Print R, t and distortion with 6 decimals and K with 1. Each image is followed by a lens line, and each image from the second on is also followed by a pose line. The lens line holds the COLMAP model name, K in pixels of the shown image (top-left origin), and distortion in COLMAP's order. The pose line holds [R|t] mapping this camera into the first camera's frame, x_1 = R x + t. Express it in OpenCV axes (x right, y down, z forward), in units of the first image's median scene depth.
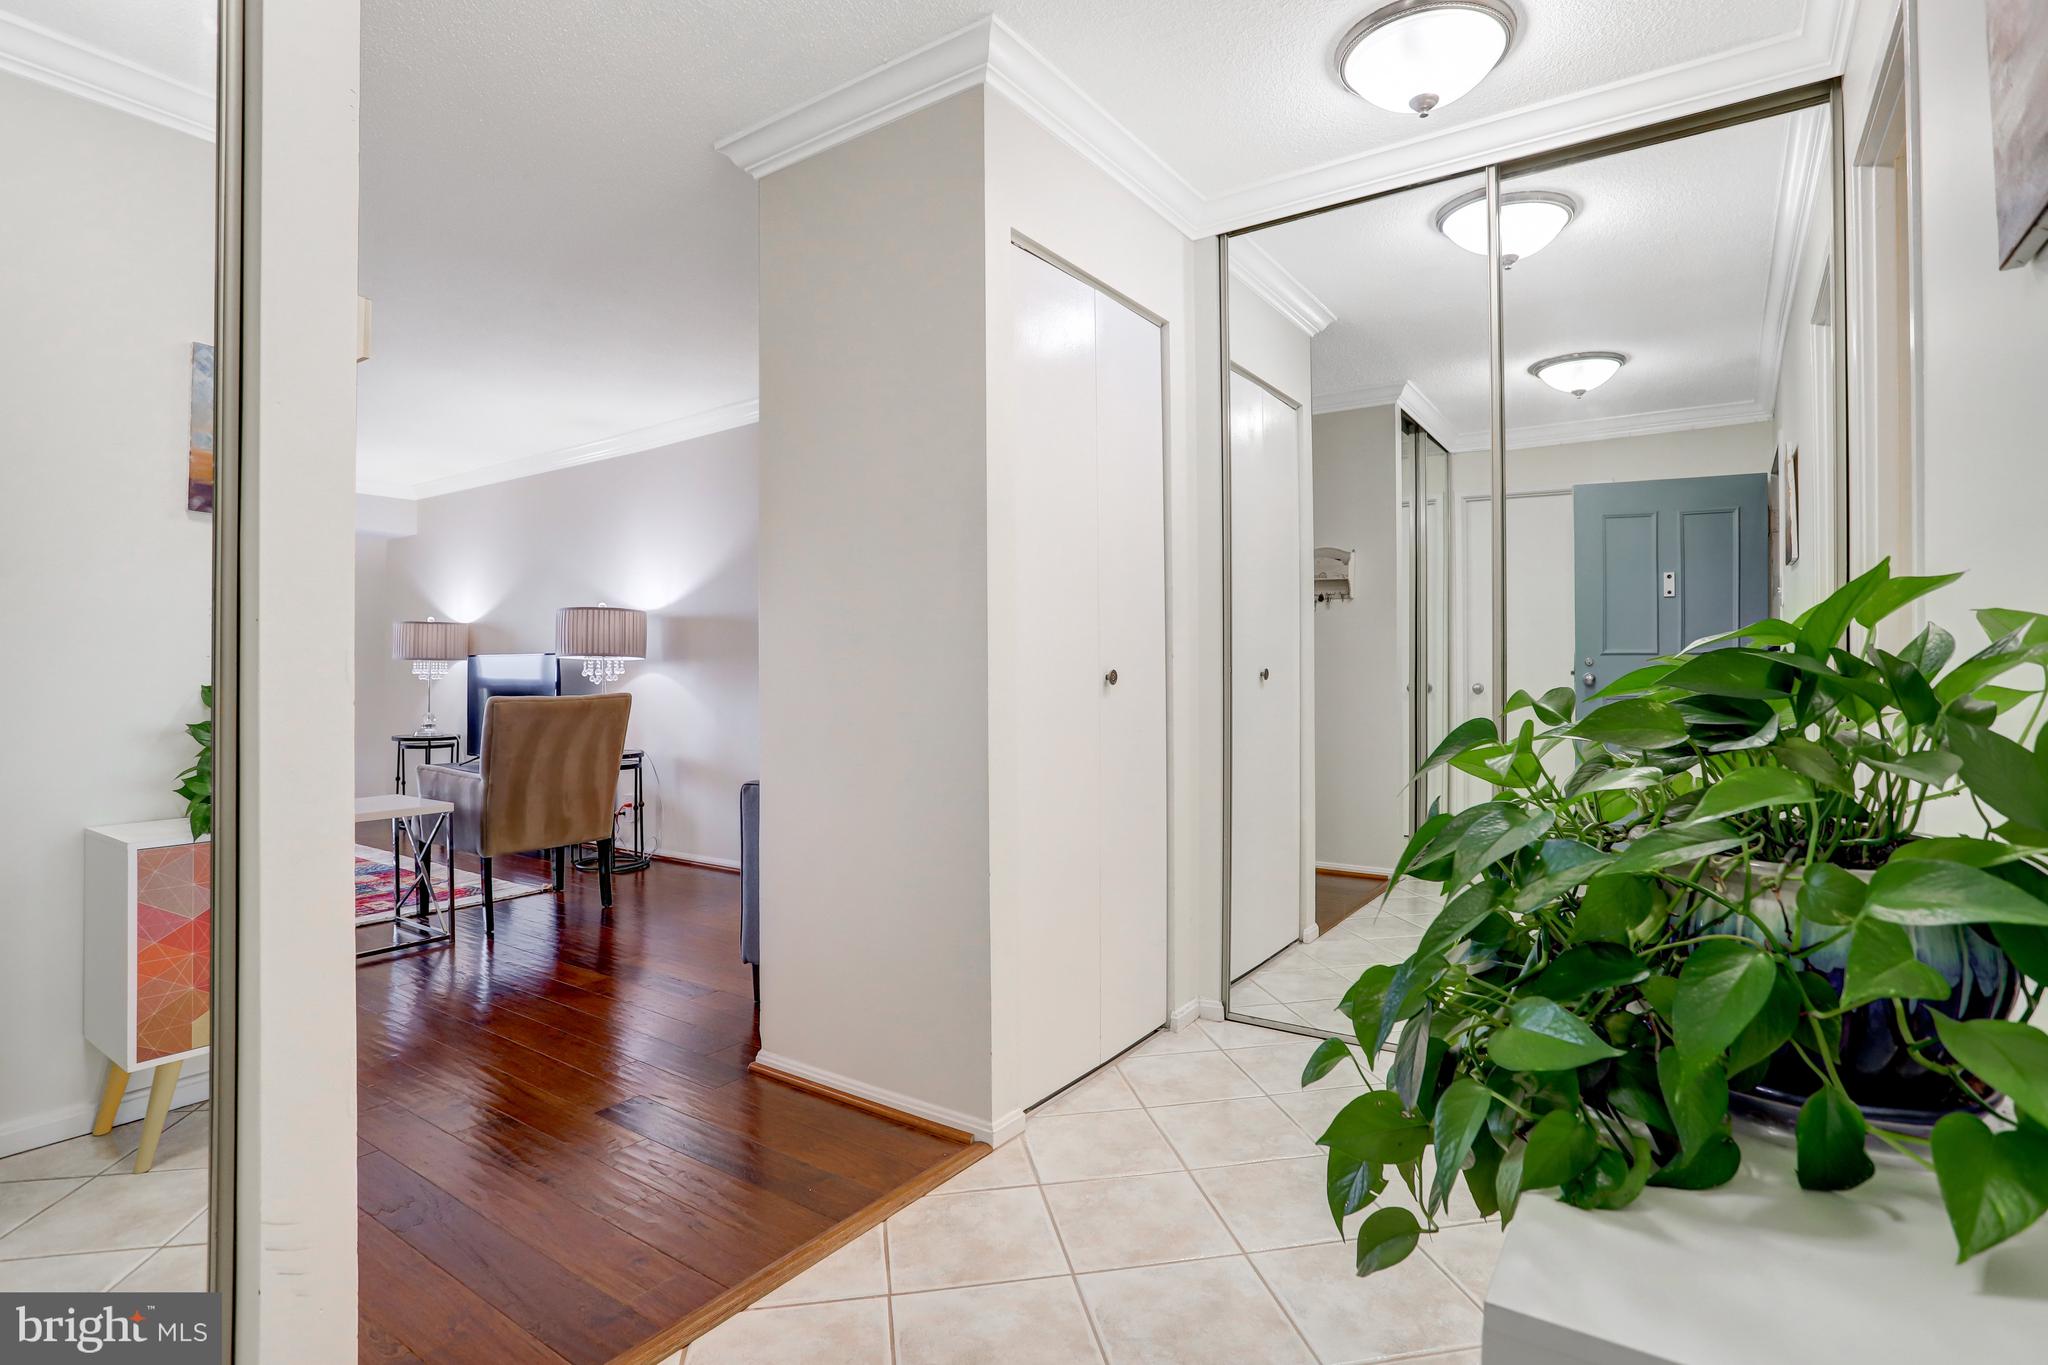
lens RADIAL K [[1002.3, 0, 1025.0], [0, 1002.3, 672.9], [0, 0, 1]] dist [-0.080619, 0.037710]
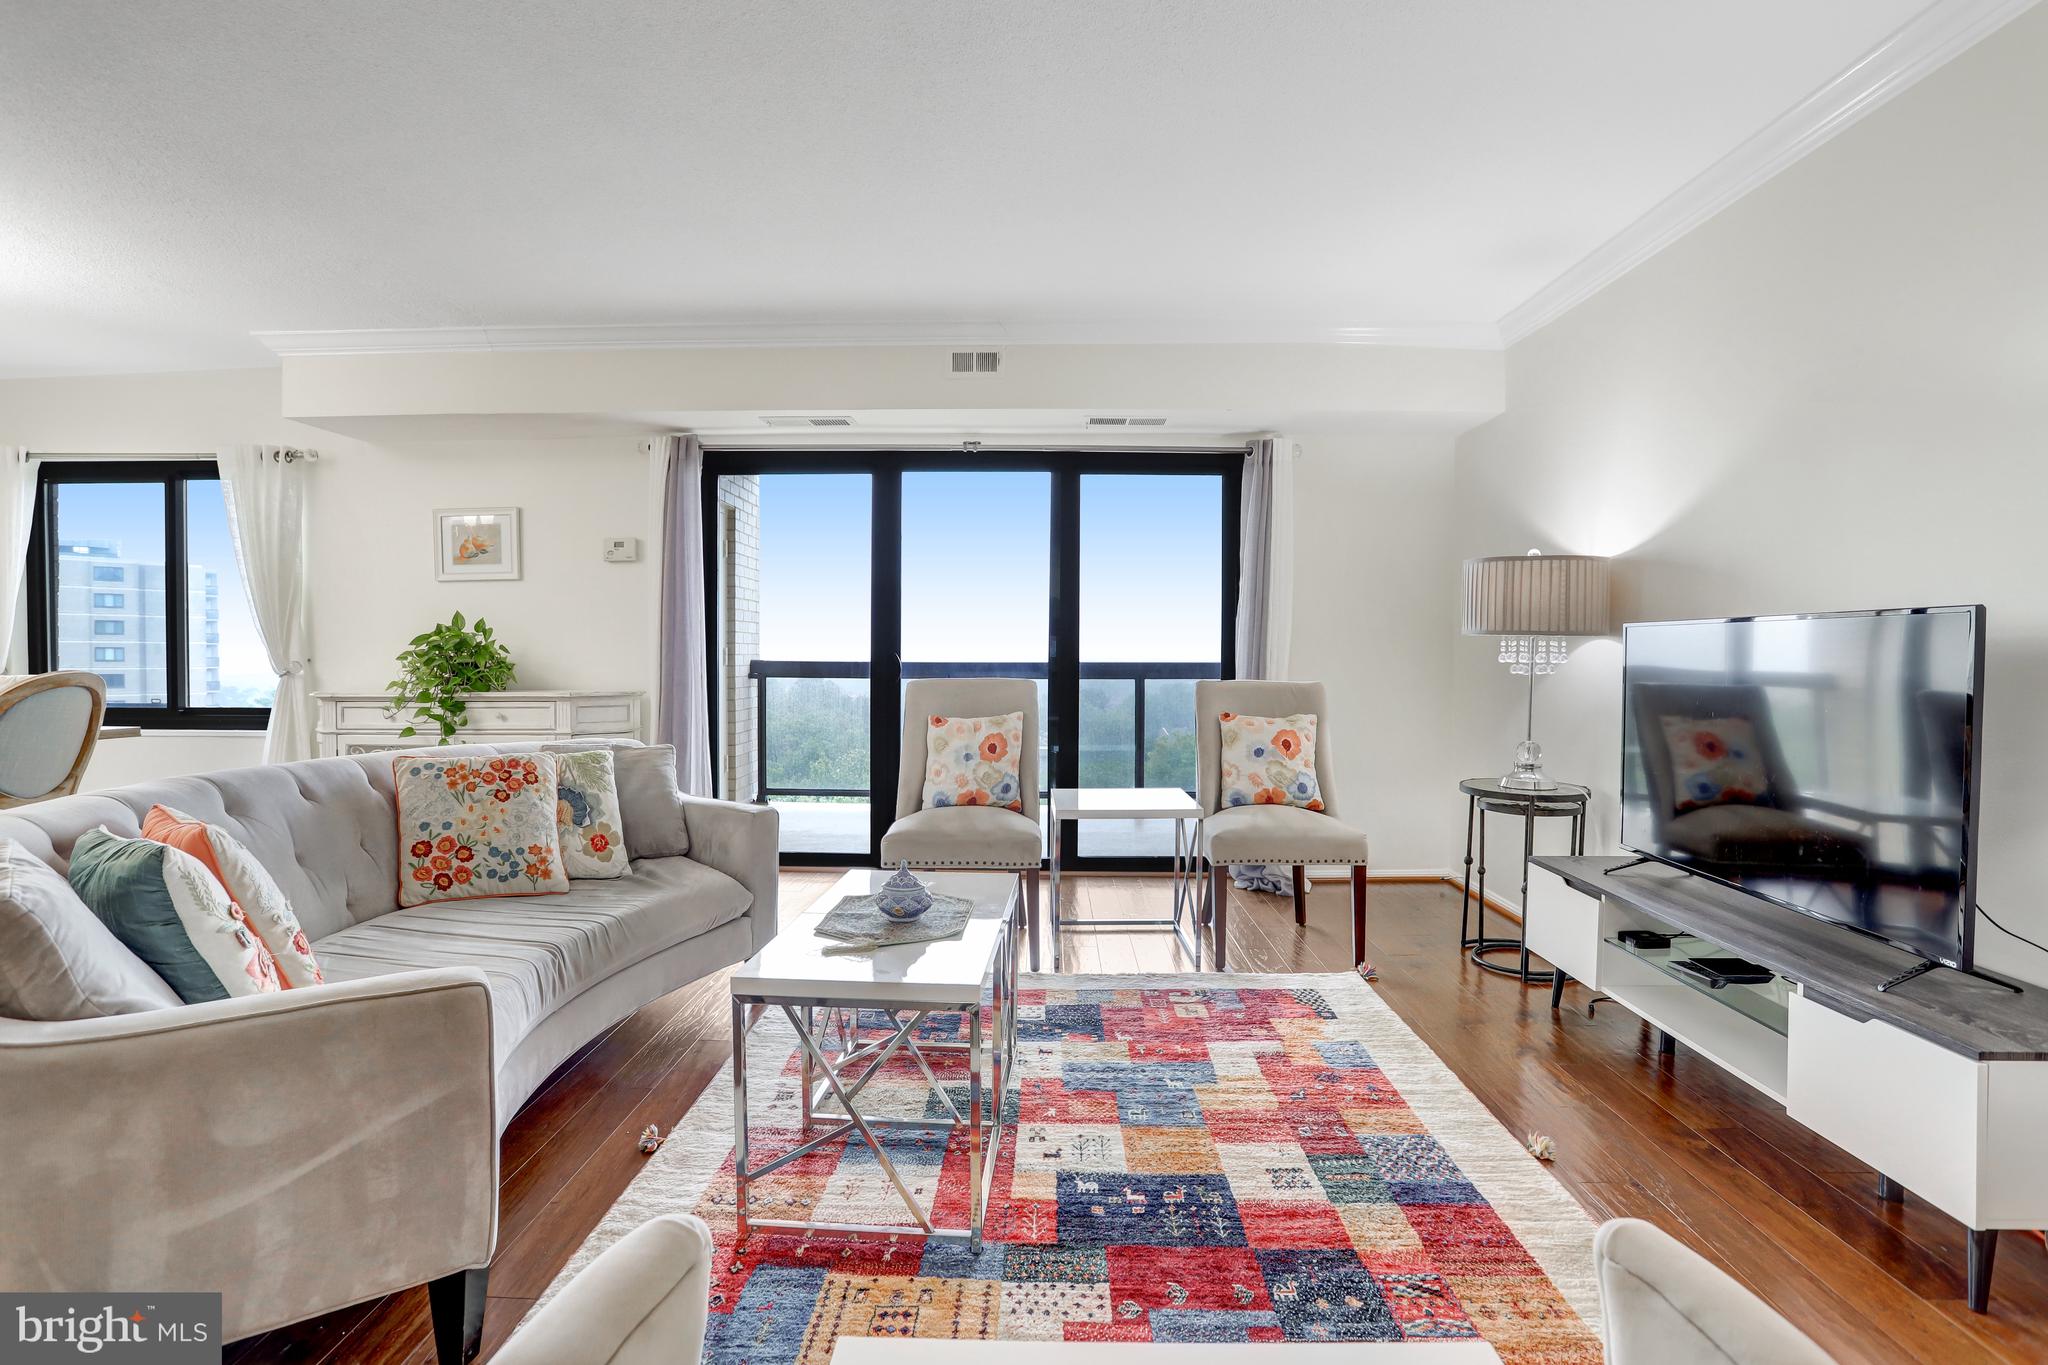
lens RADIAL K [[1002.3, 0, 1025.0], [0, 1002.3, 672.9], [0, 0, 1]] dist [-0.080619, 0.037710]
pose [[0.560008, 0.016636, -0.828320, -0.338018], [-0.008438, 0.999861, 0.014376, 0.001674], [0.828444, -0.001062, 0.560071, 0.502872]]
